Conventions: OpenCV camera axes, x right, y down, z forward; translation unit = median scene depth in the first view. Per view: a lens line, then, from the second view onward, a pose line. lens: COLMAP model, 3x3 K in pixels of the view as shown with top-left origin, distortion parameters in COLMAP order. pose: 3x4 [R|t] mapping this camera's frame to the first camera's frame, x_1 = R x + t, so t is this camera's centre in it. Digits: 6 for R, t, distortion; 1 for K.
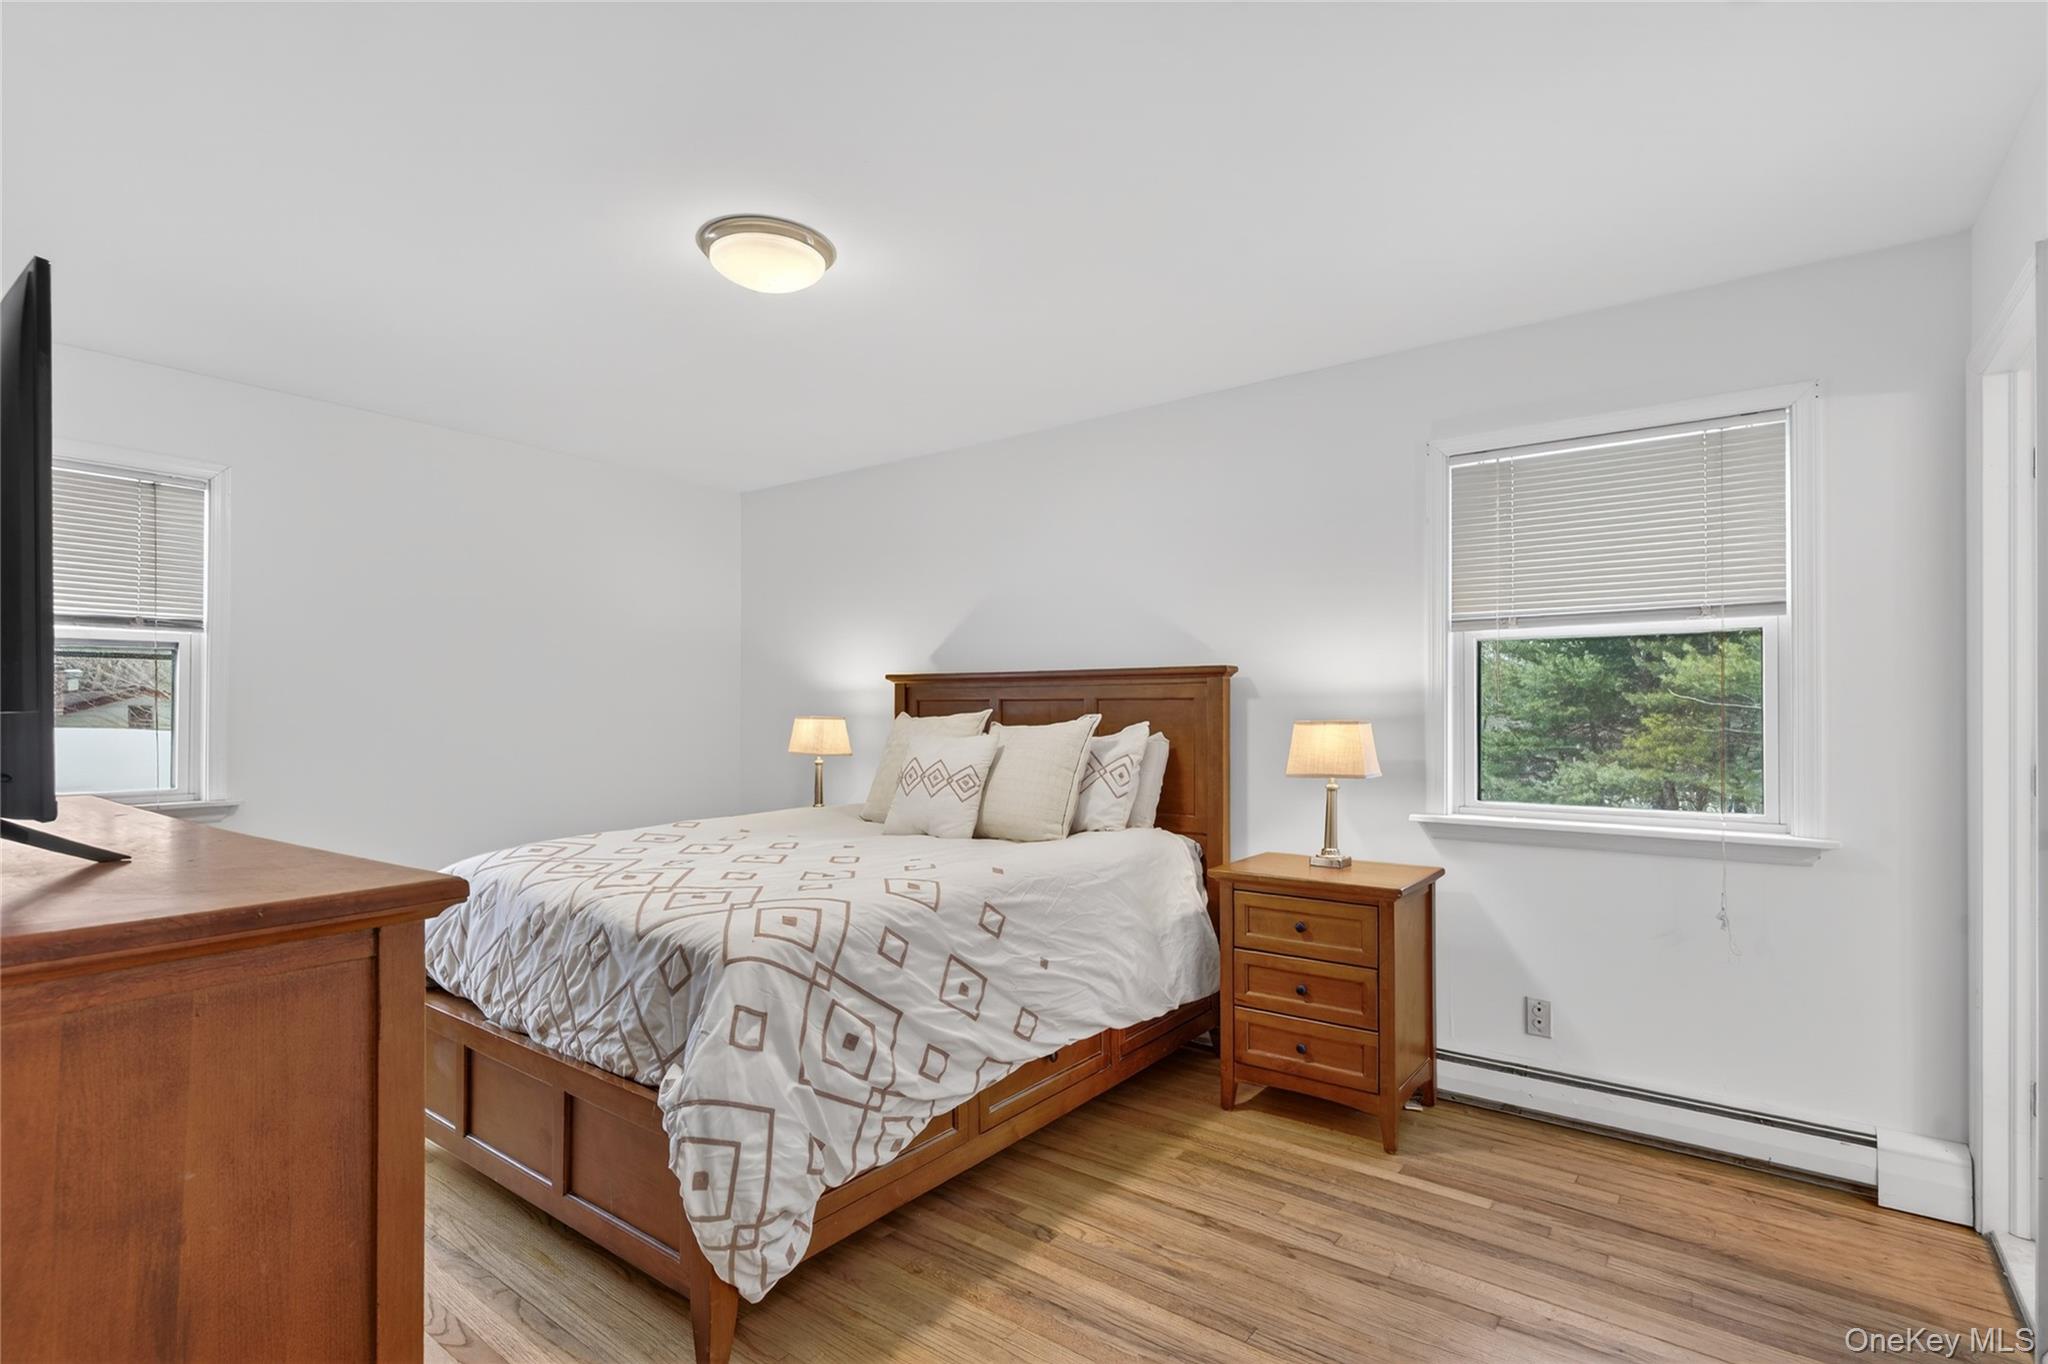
lens RADIAL K [[1016.7, 0, 1024.0], [0, 1016.7, 682.0], [0, 0, 1]] dist [-0.001964, -0.000918]
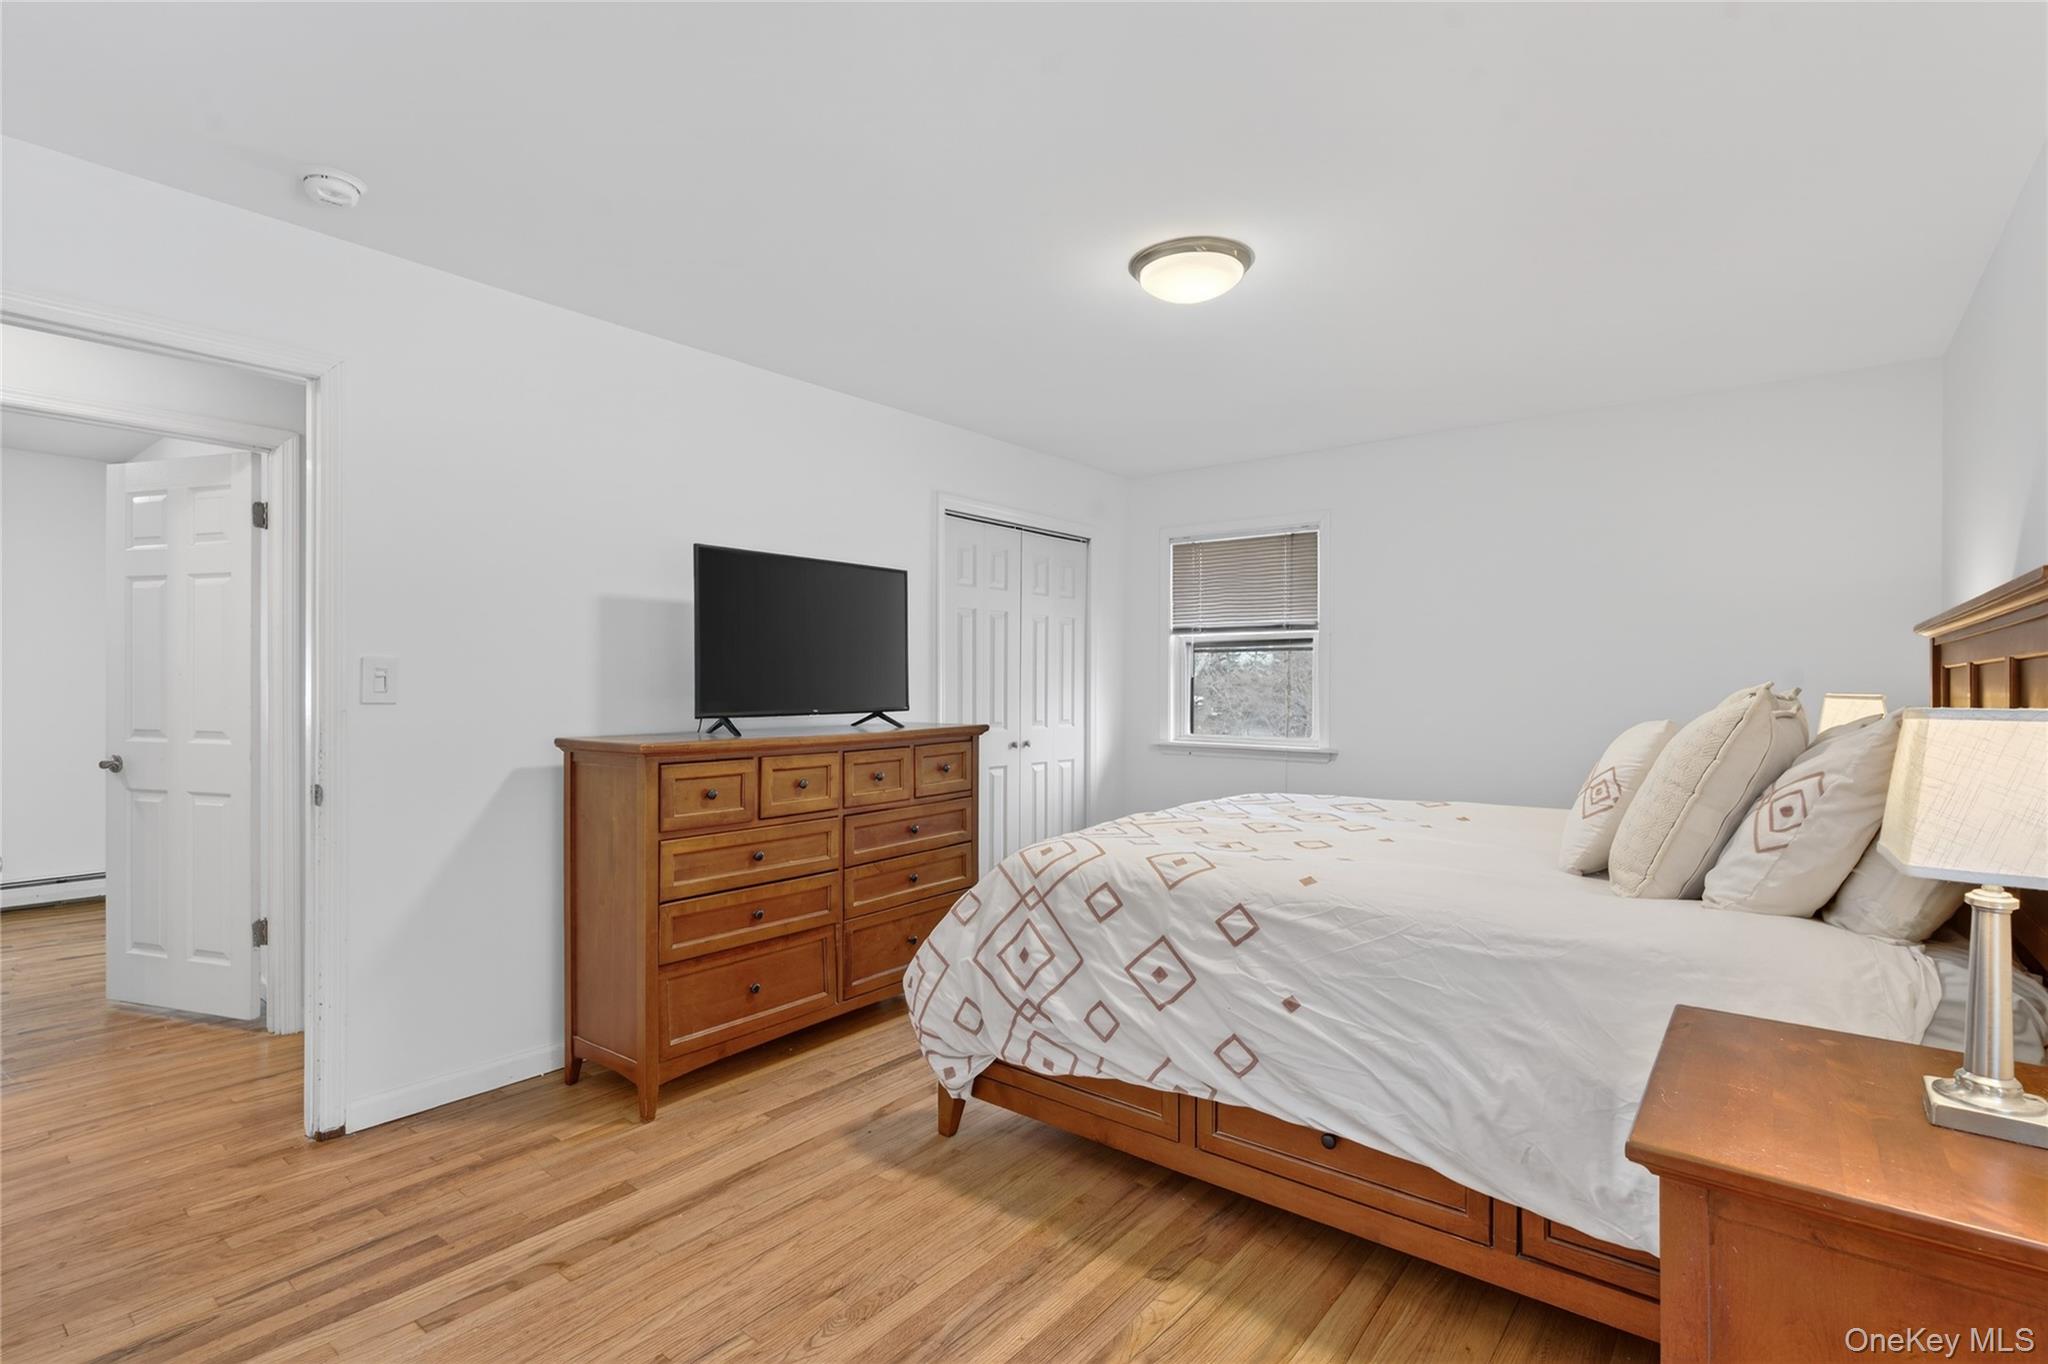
lens RADIAL K [[982.5, 0, 1013.9], [0, 982.5, 686.8], [0, 0, 1]] dist [0.013249, -0.015198]
pose [[-0.039130, 0.002894, -0.999230, 0.869035], [0.020076, 0.999796, 0.002110, 0.026946], [0.999032, -0.019978, -0.039180, 0.902149]]
